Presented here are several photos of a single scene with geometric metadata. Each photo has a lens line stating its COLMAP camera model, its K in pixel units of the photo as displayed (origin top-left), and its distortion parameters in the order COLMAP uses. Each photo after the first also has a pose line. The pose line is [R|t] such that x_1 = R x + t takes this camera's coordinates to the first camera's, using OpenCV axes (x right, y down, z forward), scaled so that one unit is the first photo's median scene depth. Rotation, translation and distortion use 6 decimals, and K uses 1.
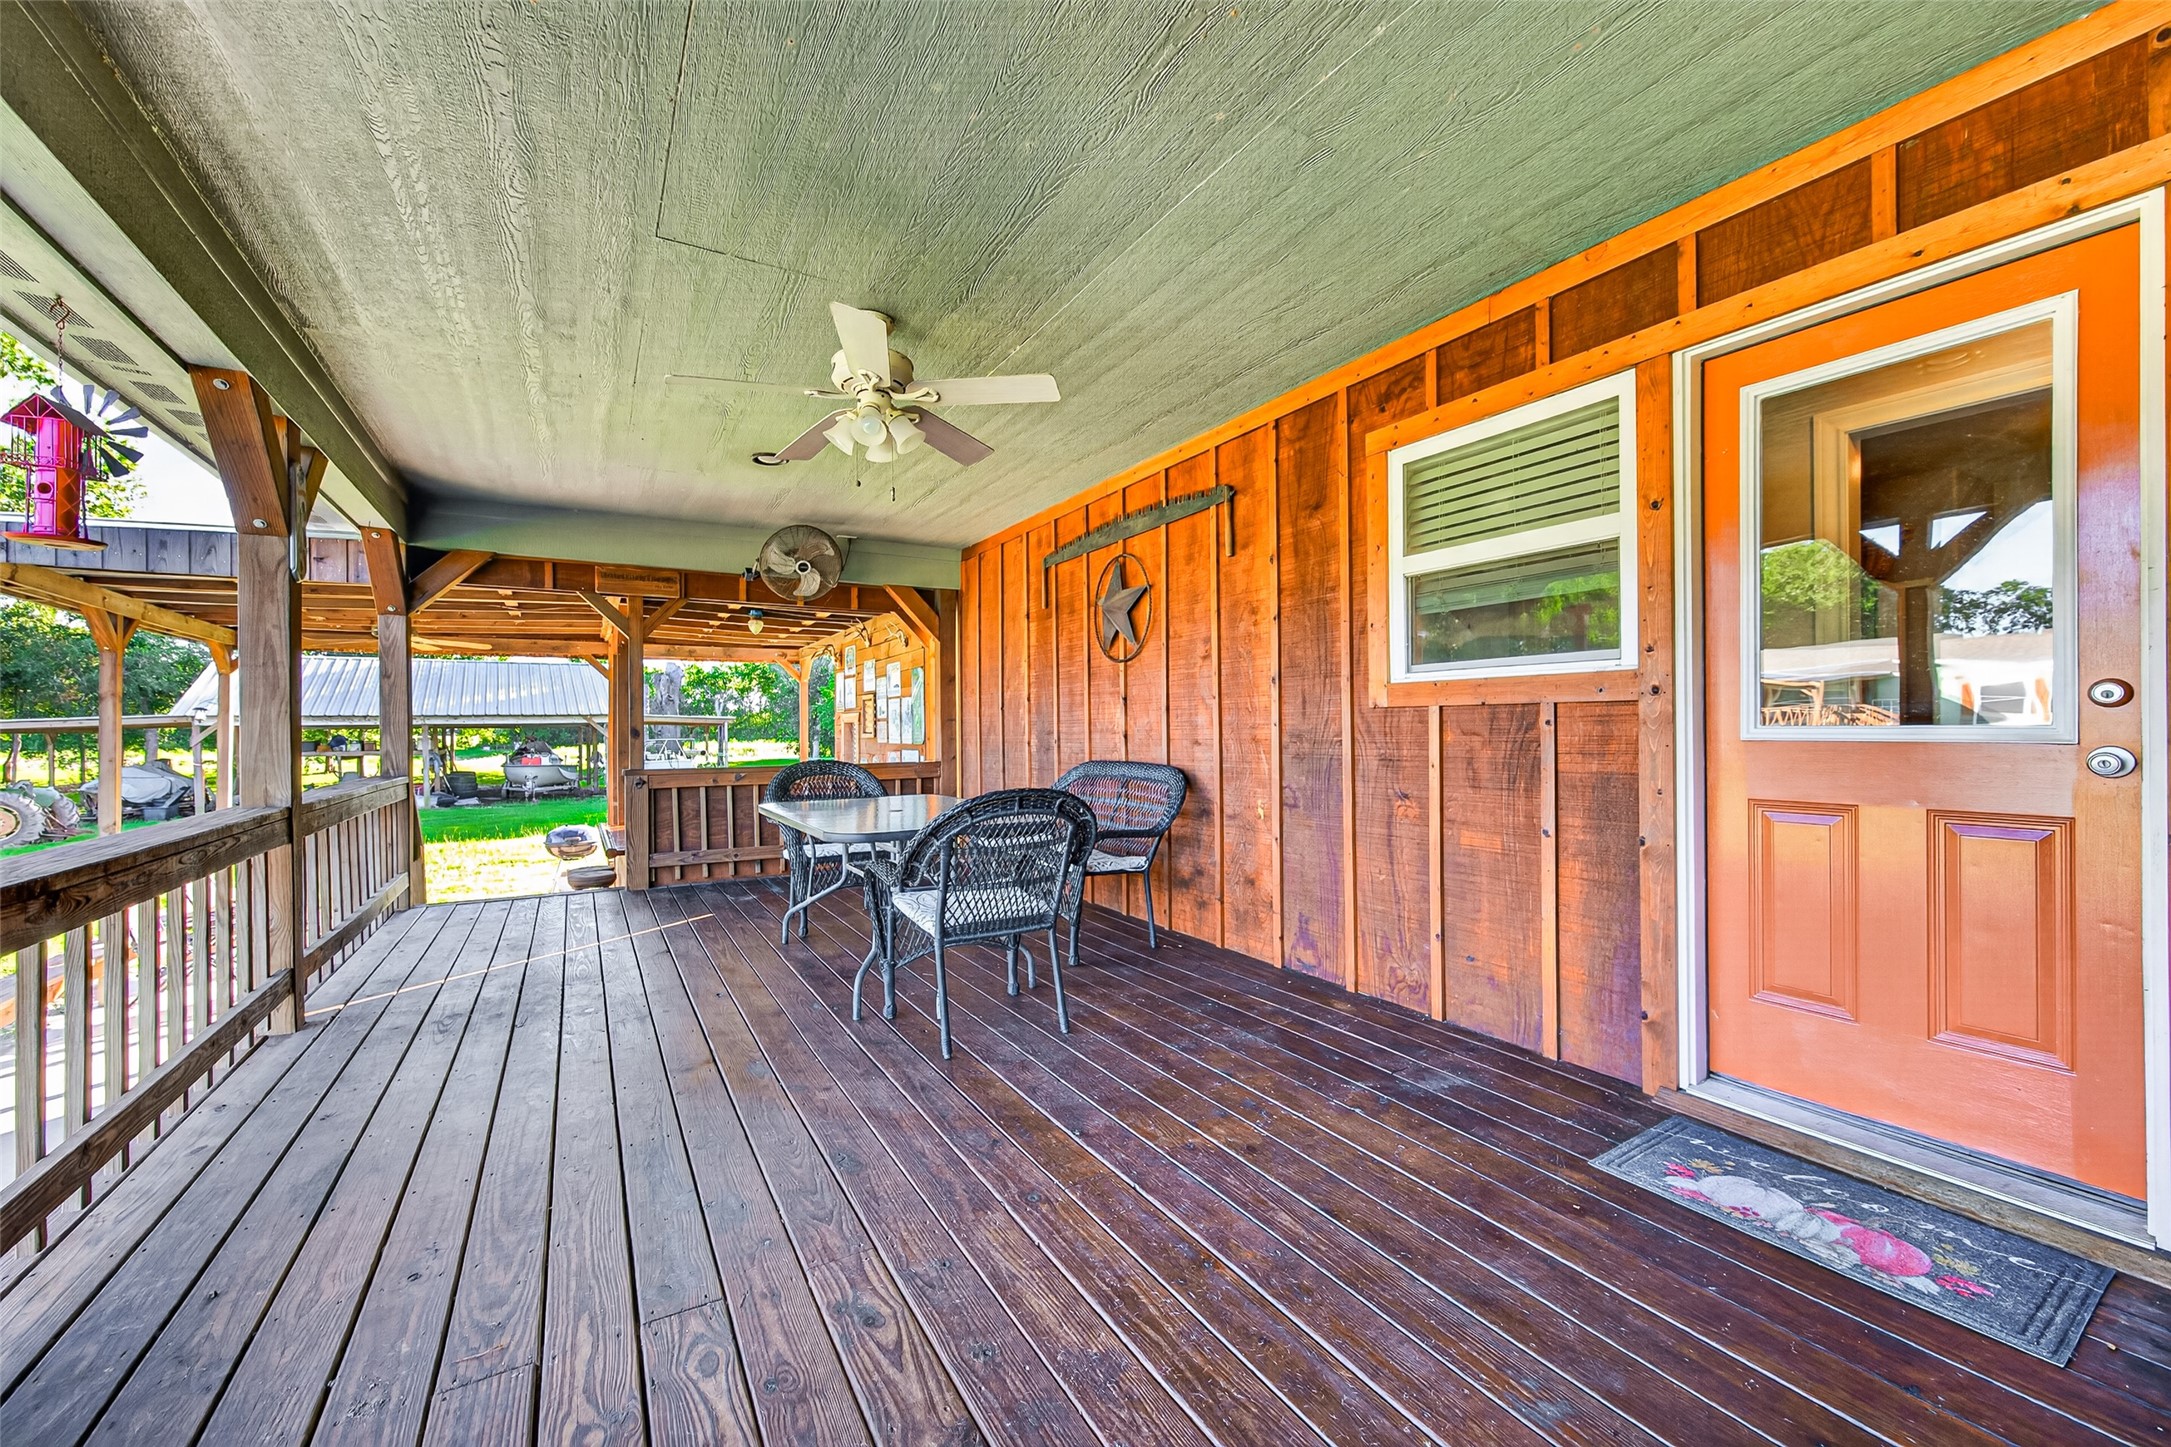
lens RADIAL K [[841.2, 0, 1088.3], [0, 841.2, 727.6], [0, 0, 1]] dist [-0.000599, -0.000034]
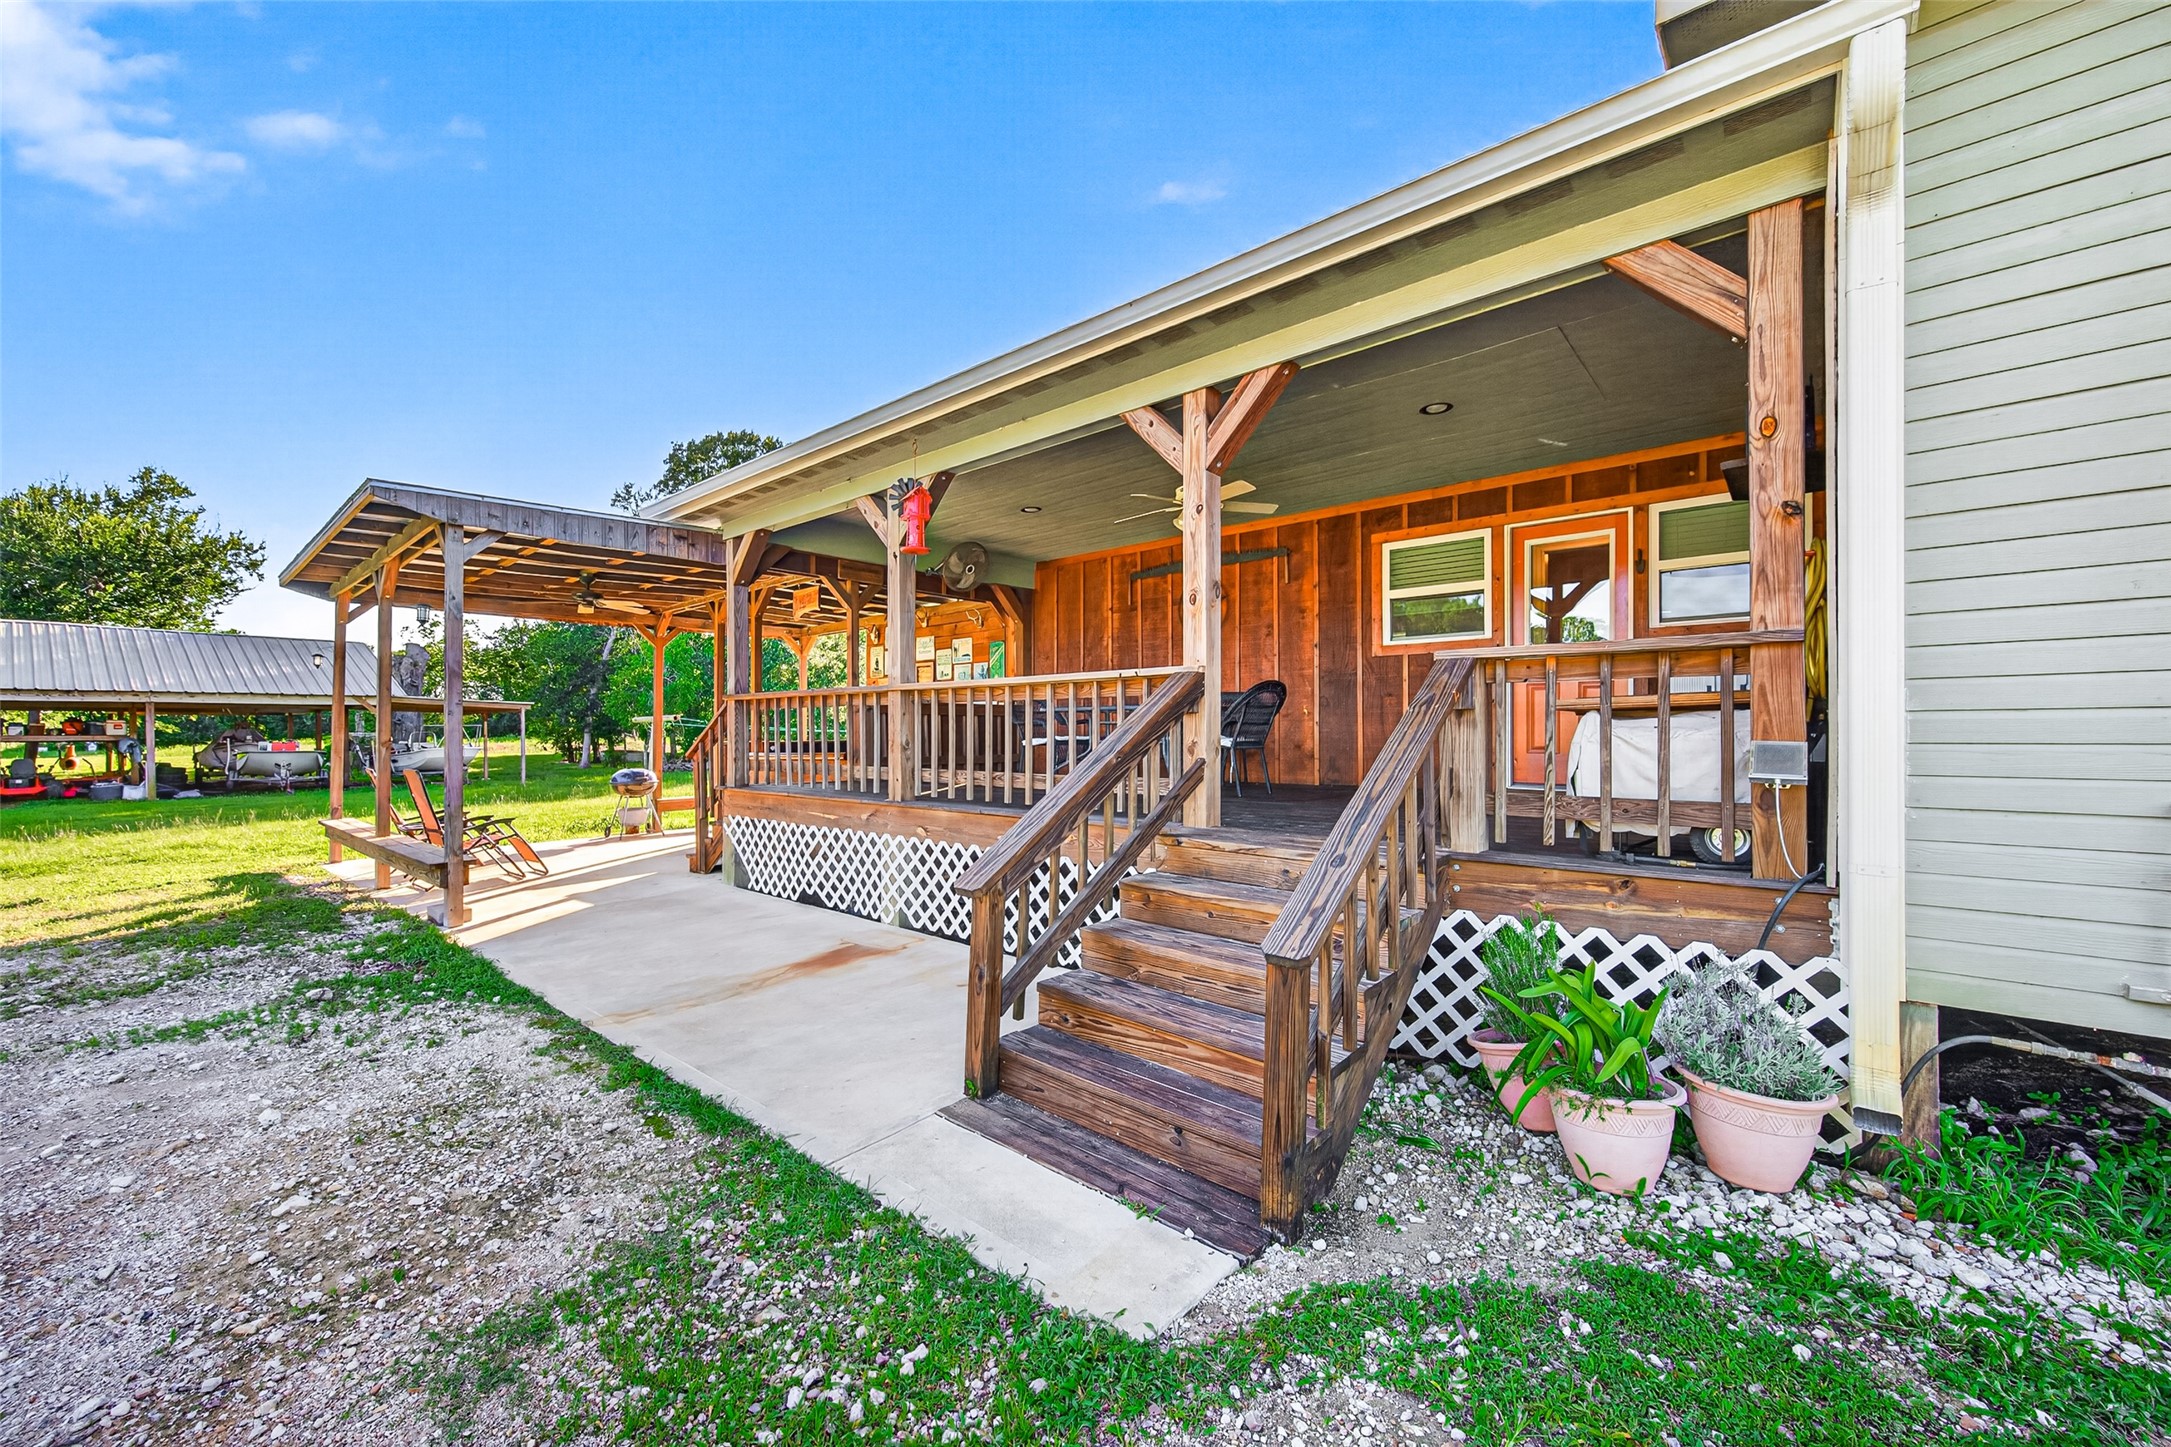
lens RADIAL K [[841.2, 0, 1081.1], [0, 841.2, 719.8], [0, 0, 1]] dist [-0.000599, -0.000034]
pose [[0.954230, 0.010641, 0.298884, -0.973347], [-0.005776, 0.999836, -0.017155, 0.170071], [-0.299017, 0.014644, 0.954135, -0.816504]]
